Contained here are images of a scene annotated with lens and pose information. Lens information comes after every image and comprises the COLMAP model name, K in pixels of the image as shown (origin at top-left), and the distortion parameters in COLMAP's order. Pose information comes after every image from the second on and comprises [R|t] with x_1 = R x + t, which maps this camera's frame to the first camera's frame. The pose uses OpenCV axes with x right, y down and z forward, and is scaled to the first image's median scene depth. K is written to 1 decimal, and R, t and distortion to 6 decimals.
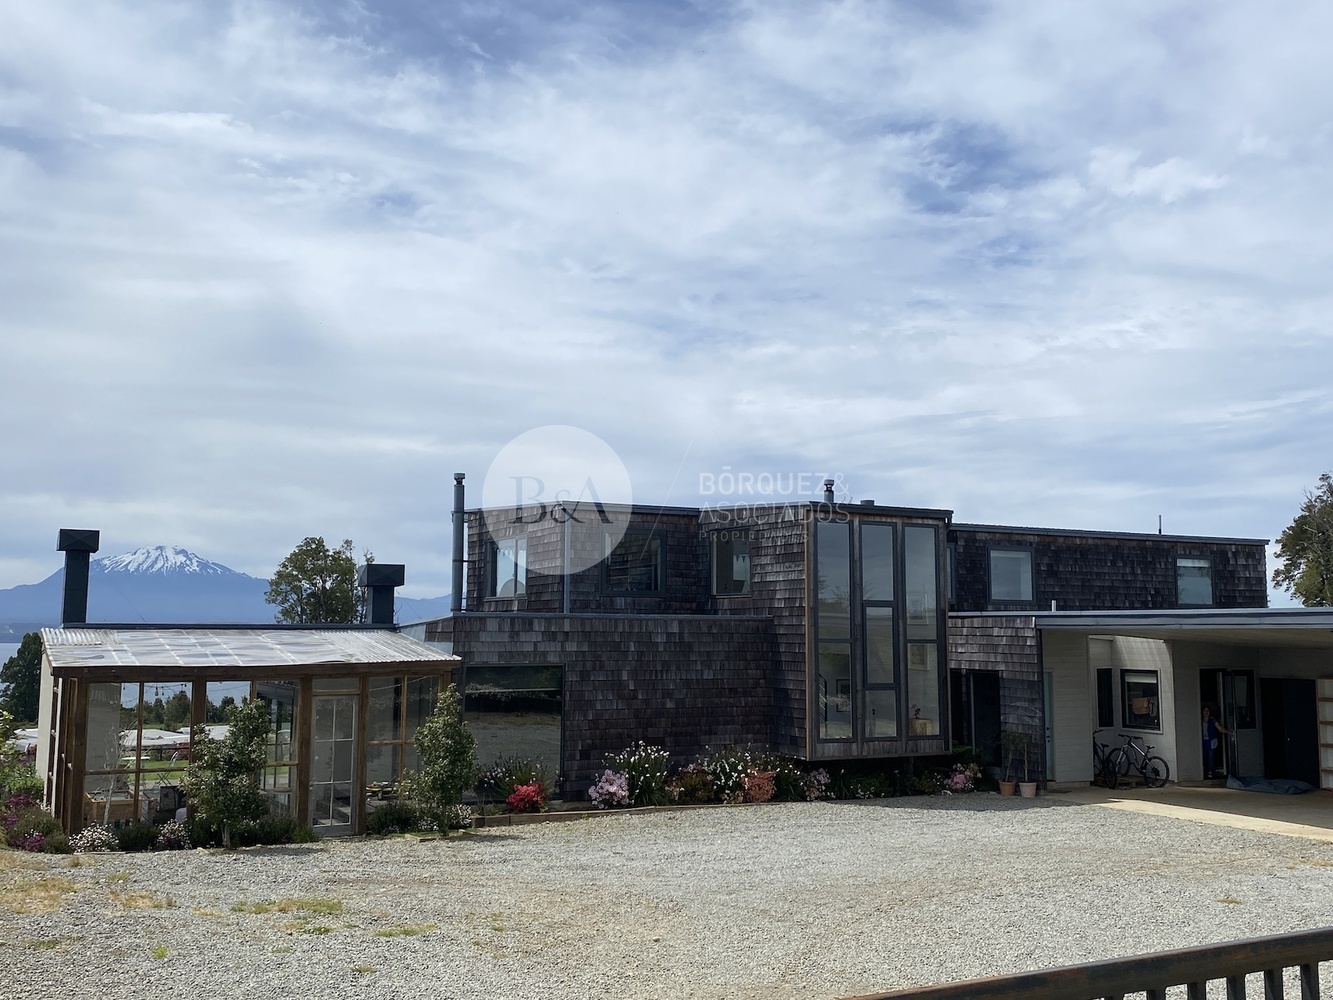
lens RADIAL K [[1264.9, 0, 660.6], [0, 1264.9, 490.7], [0, 0, 1]] dist [0.048003, 0.000000]
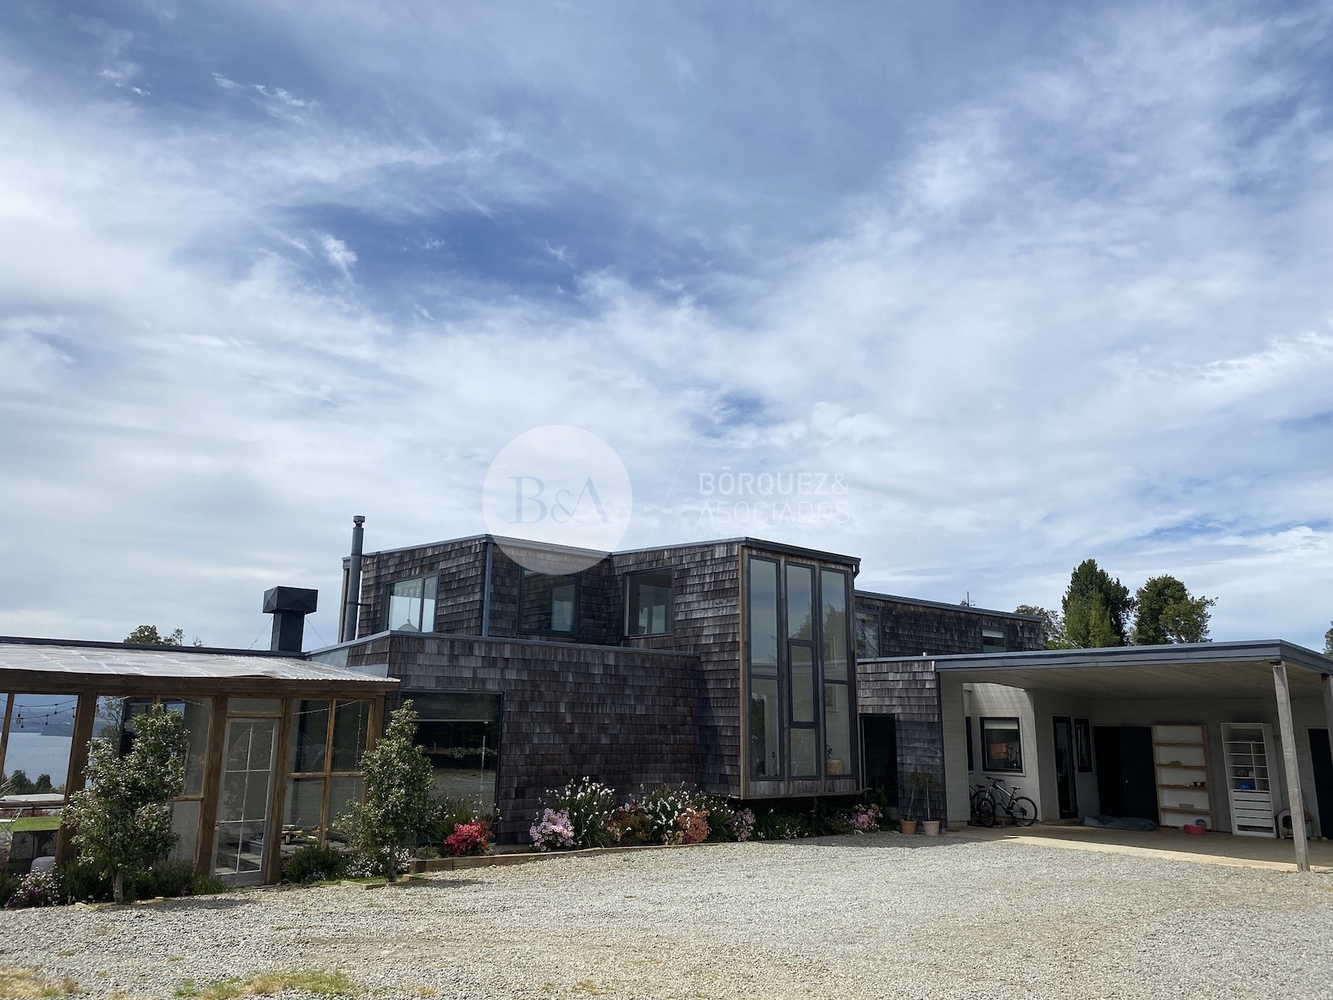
lens RADIAL K [[1009.5, 0, 661.4], [0, 1009.5, 488.2], [0, 0, 1]] dist [0.026094, -0.010474]
pose [[0.979382, 0.055522, 0.194239, -0.107821], [-0.033368, 0.992744, -0.115522, 0.064991], [-0.199243, 0.106659, 0.974128, 0.218411]]
